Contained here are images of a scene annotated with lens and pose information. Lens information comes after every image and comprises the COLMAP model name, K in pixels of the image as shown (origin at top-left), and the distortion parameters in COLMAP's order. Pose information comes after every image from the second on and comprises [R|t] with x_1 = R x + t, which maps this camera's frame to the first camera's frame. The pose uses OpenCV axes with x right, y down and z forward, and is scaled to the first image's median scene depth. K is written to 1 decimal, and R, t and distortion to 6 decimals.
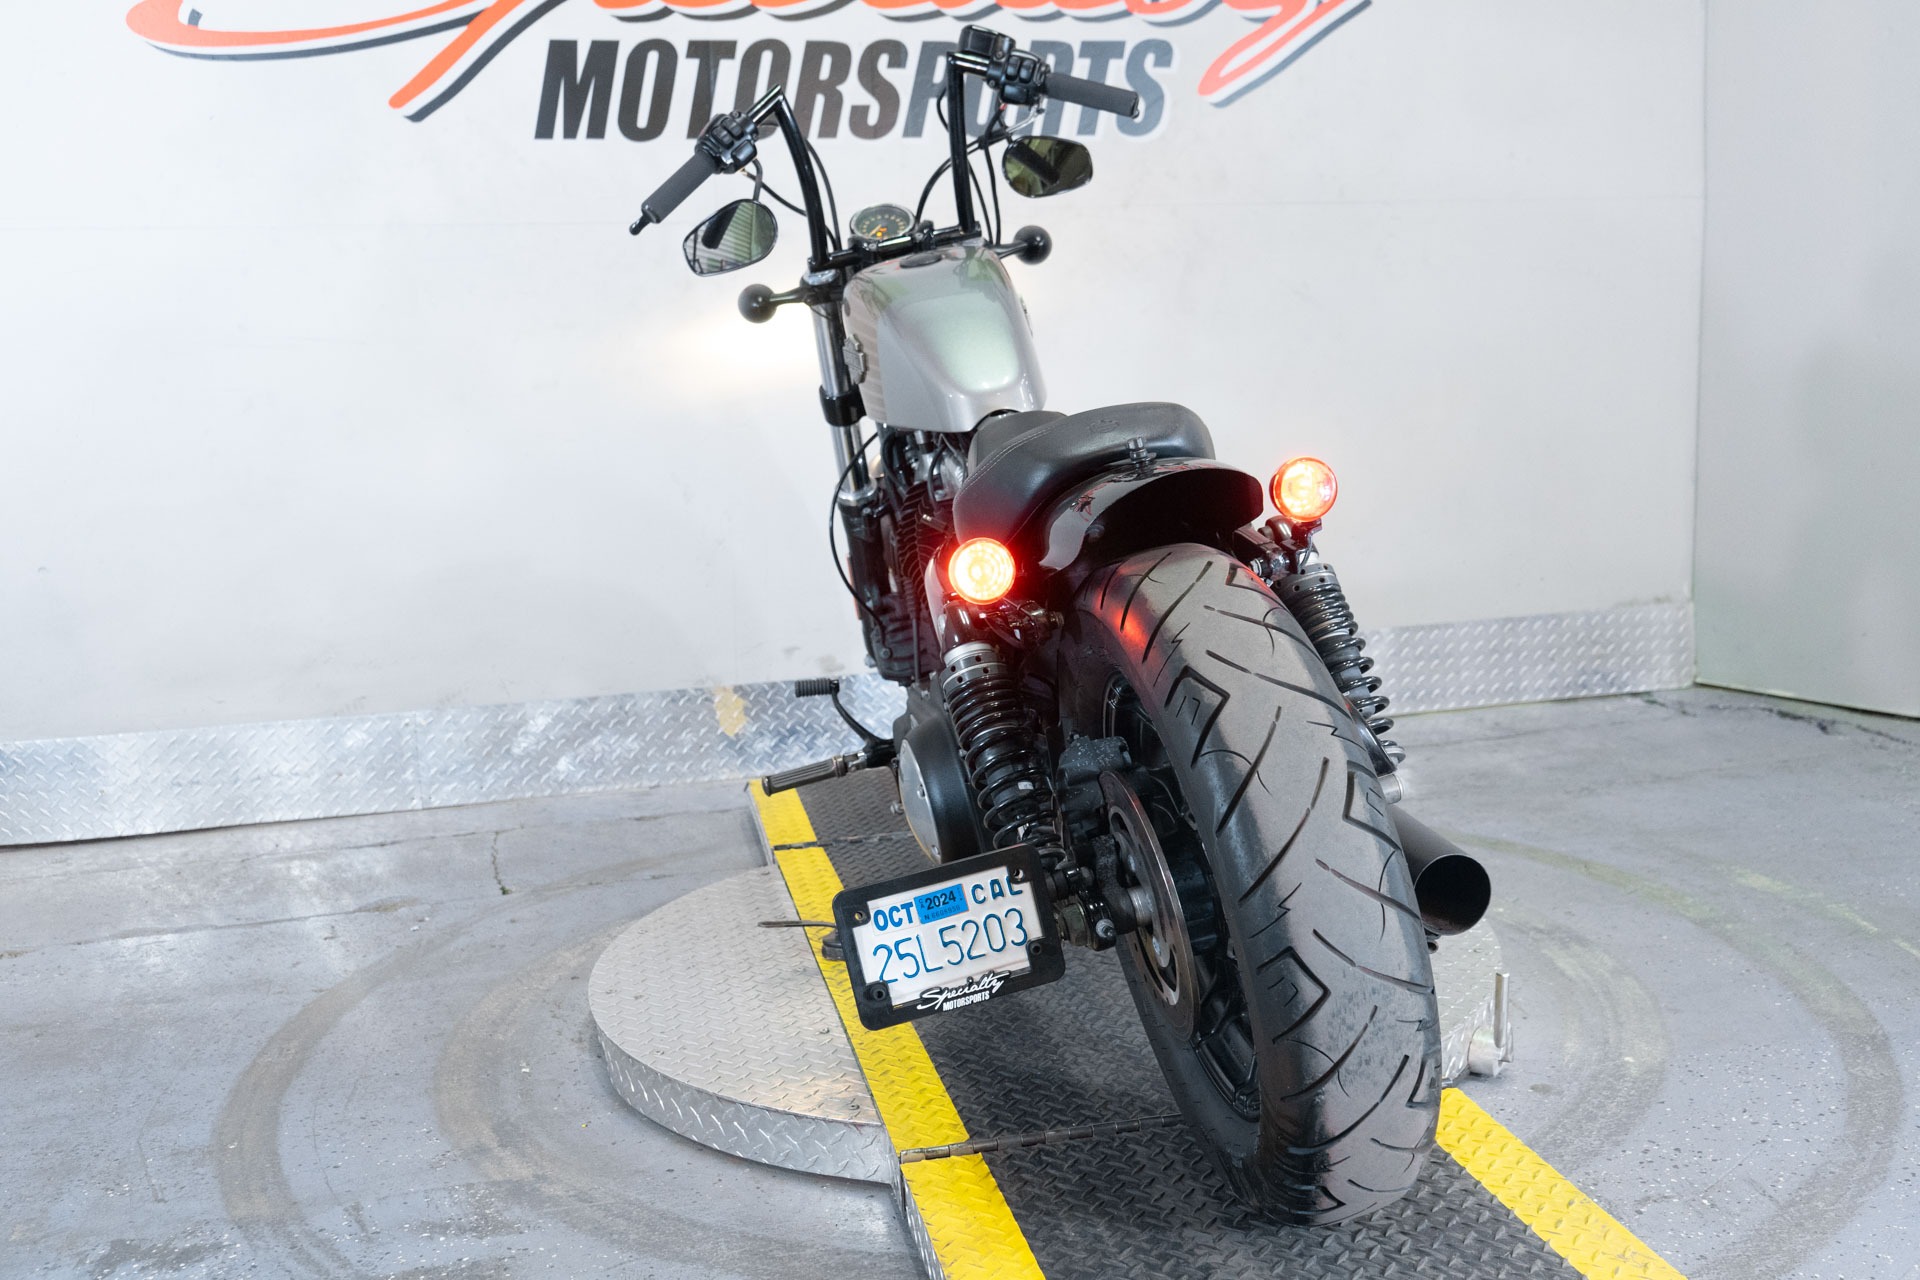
lens RADIAL K [[1926.2, 0, 966.8], [0, 1926.2, 632.3], [0, 0, 1]] dist [0.015005, 0.000000]
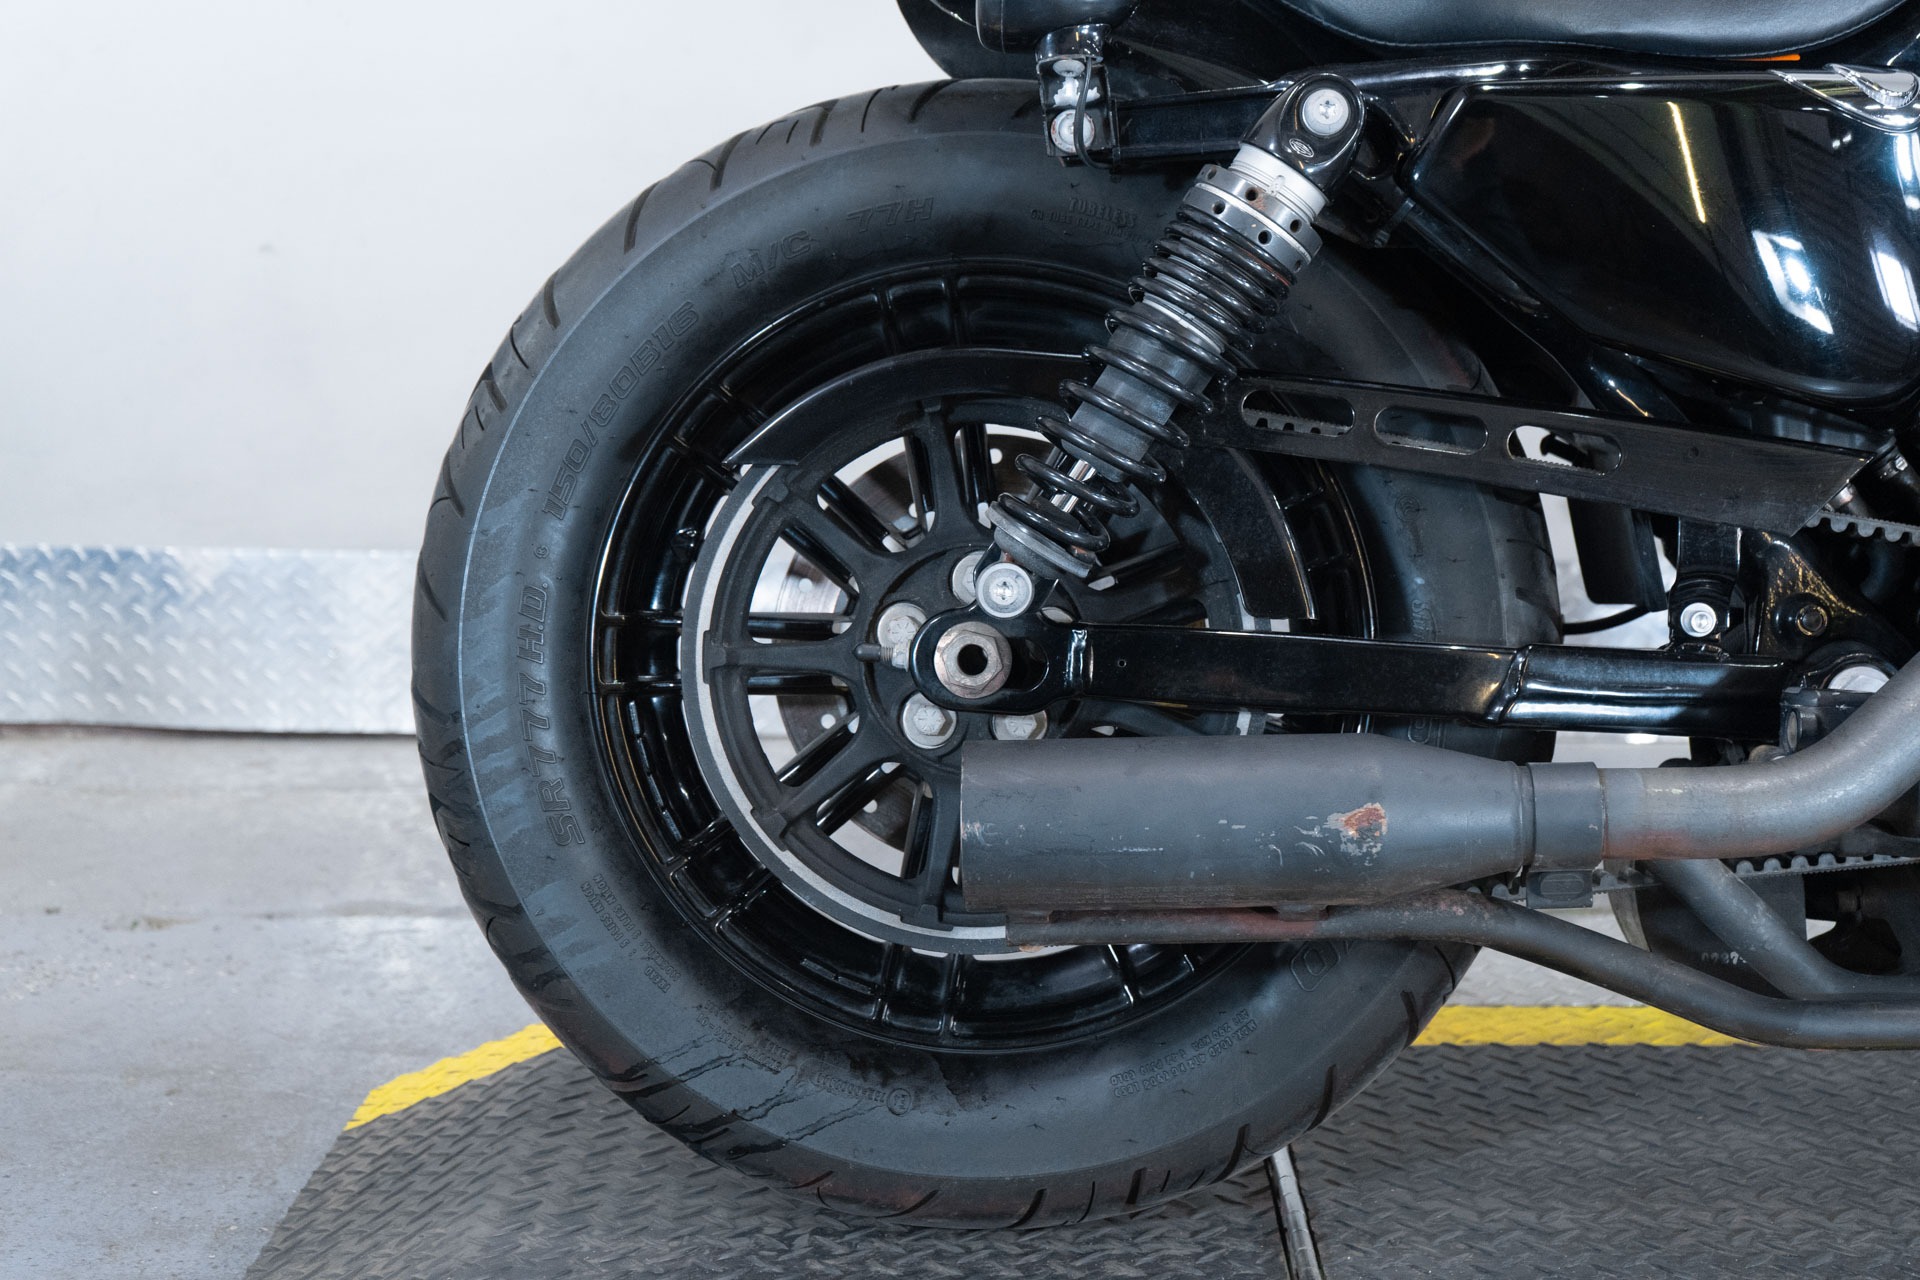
lens RADIAL K [[2798.3, 0, 927.9], [0, 2798.3, 653.0], [0, 0, 1]] dist [0.121749, 0.000000]
pose [[0.971265, 0.087652, -0.221274, -0.094453], [-0.079396, 0.995783, 0.045952, 0.030947], [0.224368, -0.027063, 0.974129, 0.230303]]
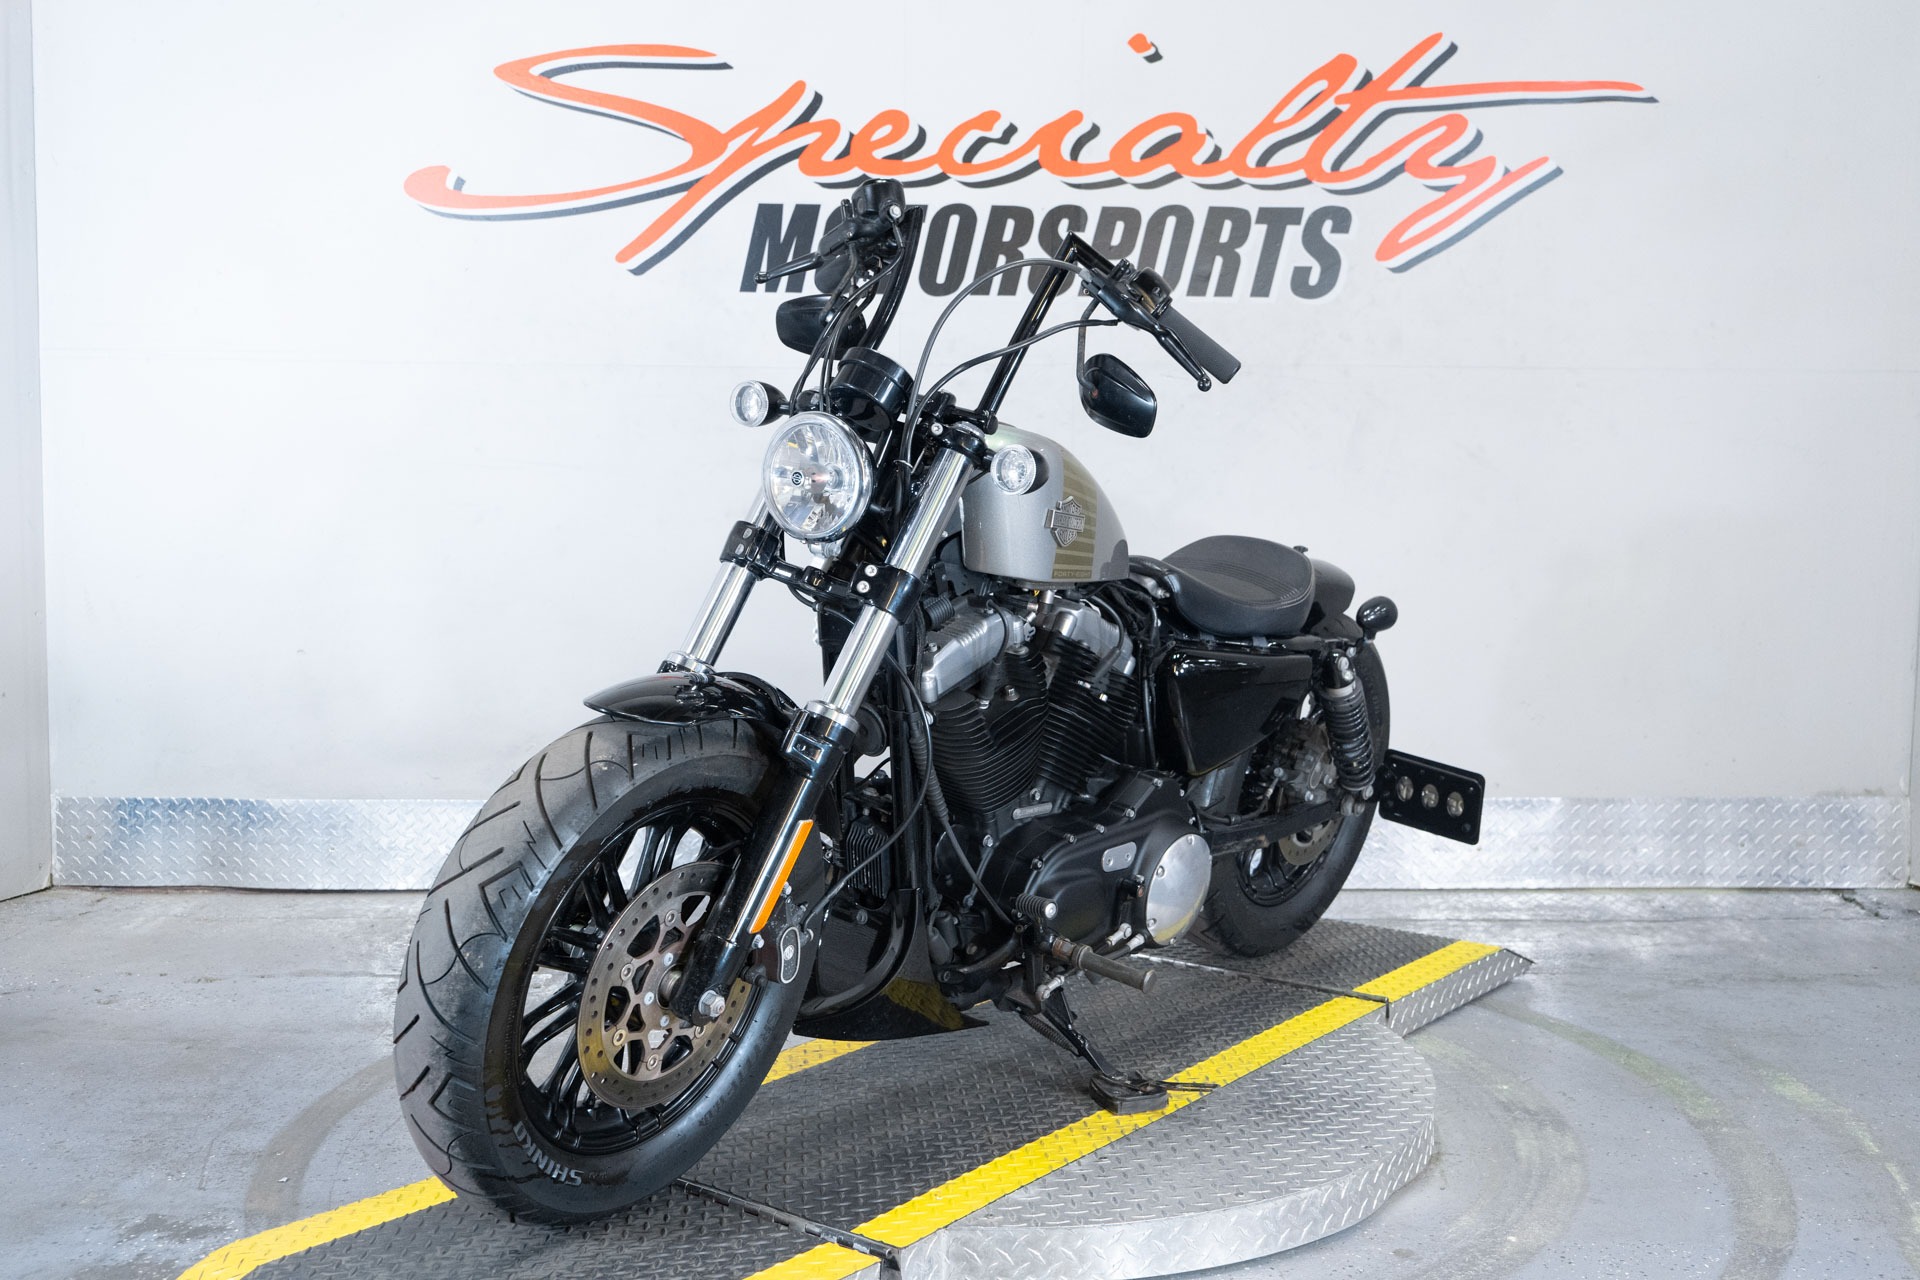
lens RADIAL K [[2018.6, 0, 968.9], [0, 2018.6, 633.6], [0, 0, 1]] dist [0.014714, 0.000000]
pose [[0.969877, 0.062971, -0.235317, 0.186213], [-0.076252, 0.995944, -0.047761, -0.015451], [0.231355, 0.064265, 0.970744, -0.078803]]
